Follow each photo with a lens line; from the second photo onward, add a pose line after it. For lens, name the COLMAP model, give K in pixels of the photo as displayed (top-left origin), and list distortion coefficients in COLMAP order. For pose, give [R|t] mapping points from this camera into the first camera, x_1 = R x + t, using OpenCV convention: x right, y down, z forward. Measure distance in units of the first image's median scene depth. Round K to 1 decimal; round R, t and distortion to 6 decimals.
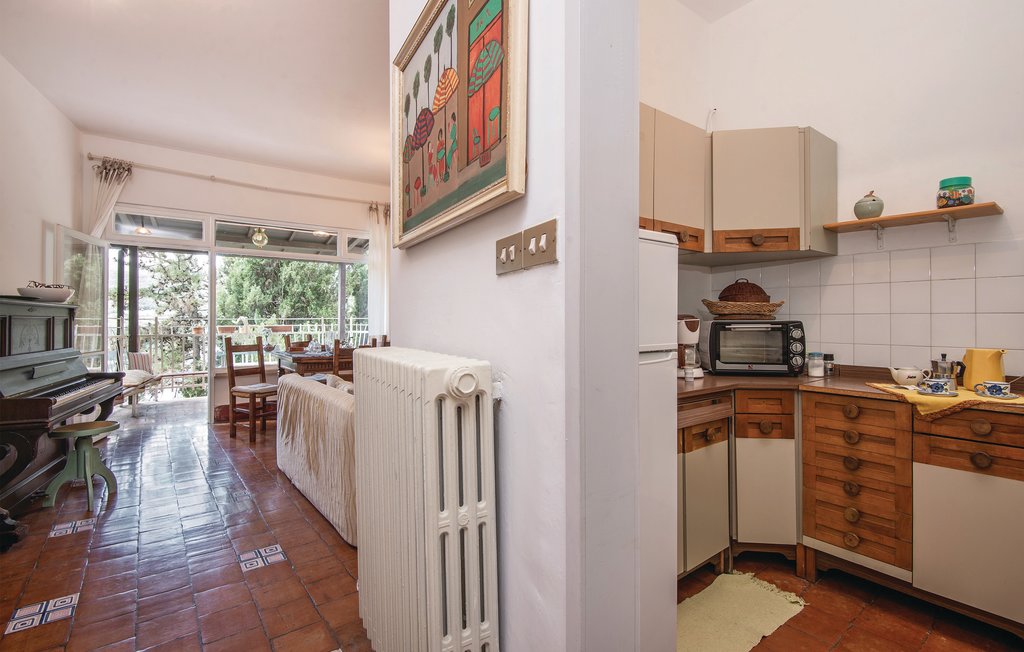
lens RADIAL K [[473.6, 0, 506.9], [0, 473.6, 322.1], [0, 0, 1]] dist [0.017522, -0.020105]
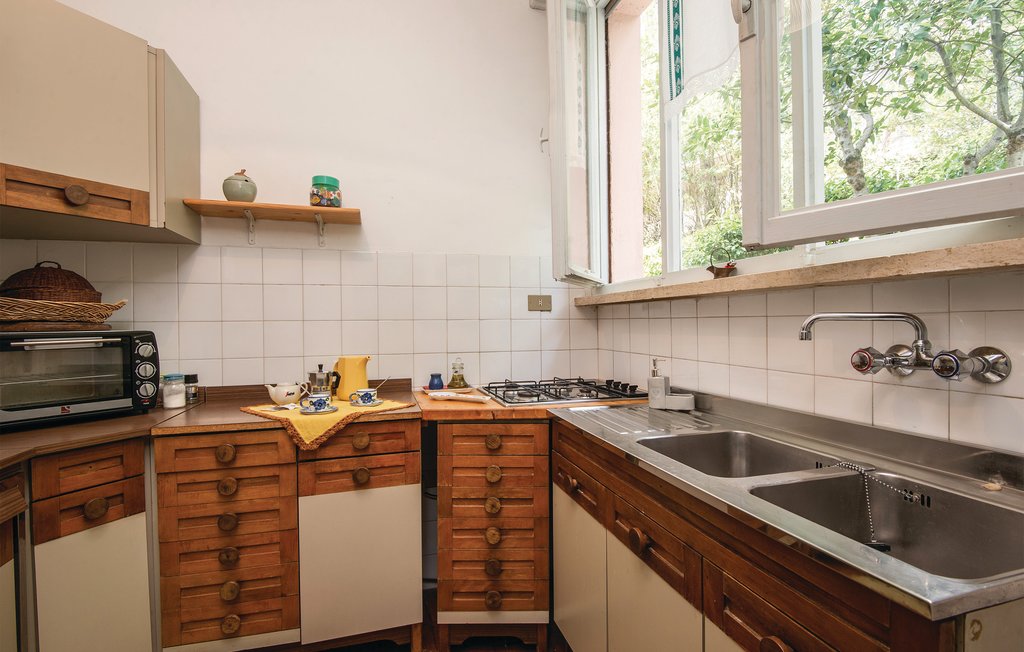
lens RADIAL K [[473.6, 0, 506.9], [0, 473.6, 322.1], [0, 0, 1]] dist [0.017522, -0.020105]
pose [[0.356916, 0.000050, 0.934137, 0.176175], [0.016825, 0.999837, -0.006482, -0.002579], [-0.933985, 0.018030, 0.356857, 0.304036]]
